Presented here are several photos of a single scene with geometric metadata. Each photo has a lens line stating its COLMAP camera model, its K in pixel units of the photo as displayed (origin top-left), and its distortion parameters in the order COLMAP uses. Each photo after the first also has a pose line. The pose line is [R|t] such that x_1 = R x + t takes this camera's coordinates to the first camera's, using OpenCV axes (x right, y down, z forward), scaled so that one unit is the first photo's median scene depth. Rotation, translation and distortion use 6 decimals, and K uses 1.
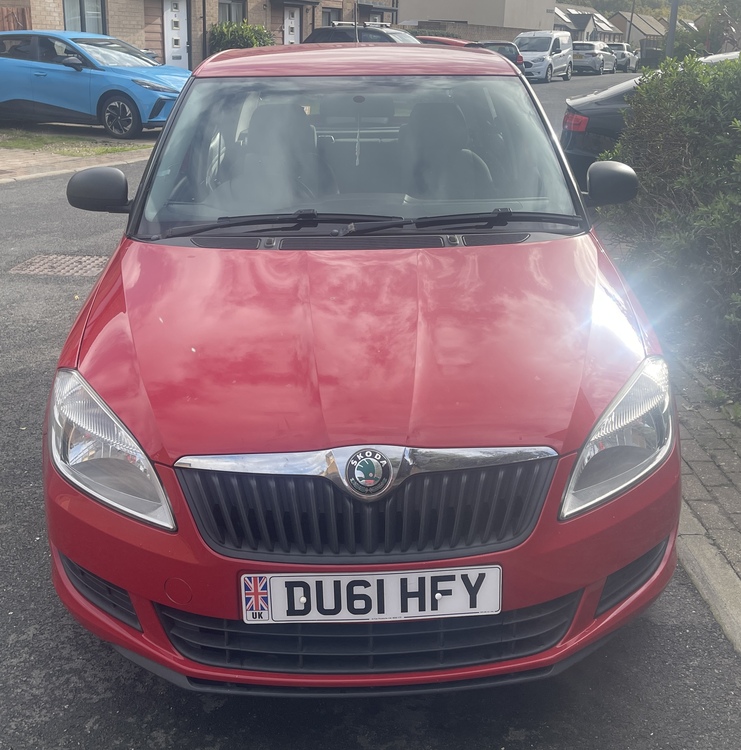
lens RADIAL K [[871.3, 0, 371.2], [0, 871.3, 377.0], [0, 0, 1]] dist [0.121235, 0.000000]
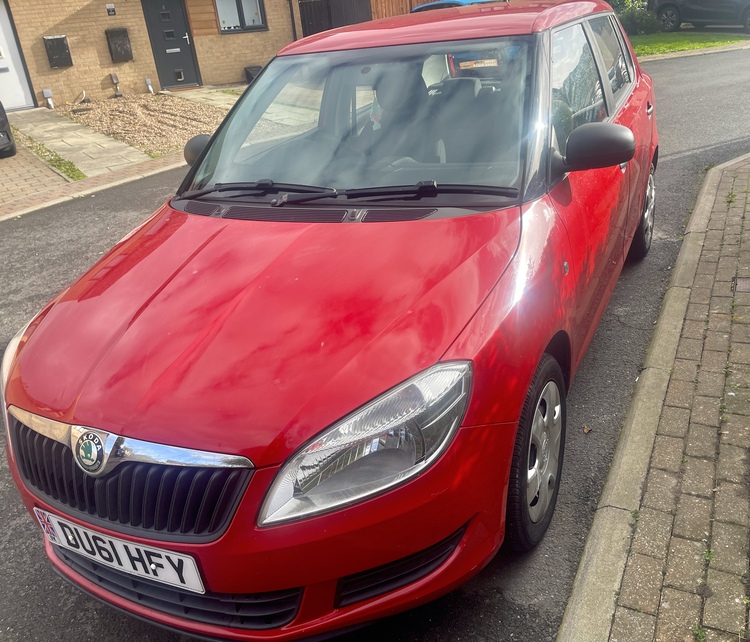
lens RADIAL K [[601.2, 0, 374.1], [0, 601.2, 317.8], [0, 0, 1]] dist [0.033923, 0.005329]
pose [[0.893751, 0.111181, -0.434566, 0.625307], [-0.055866, 0.988843, 0.138092, -0.185905], [0.445070, -0.099142, 0.889991, 0.463472]]
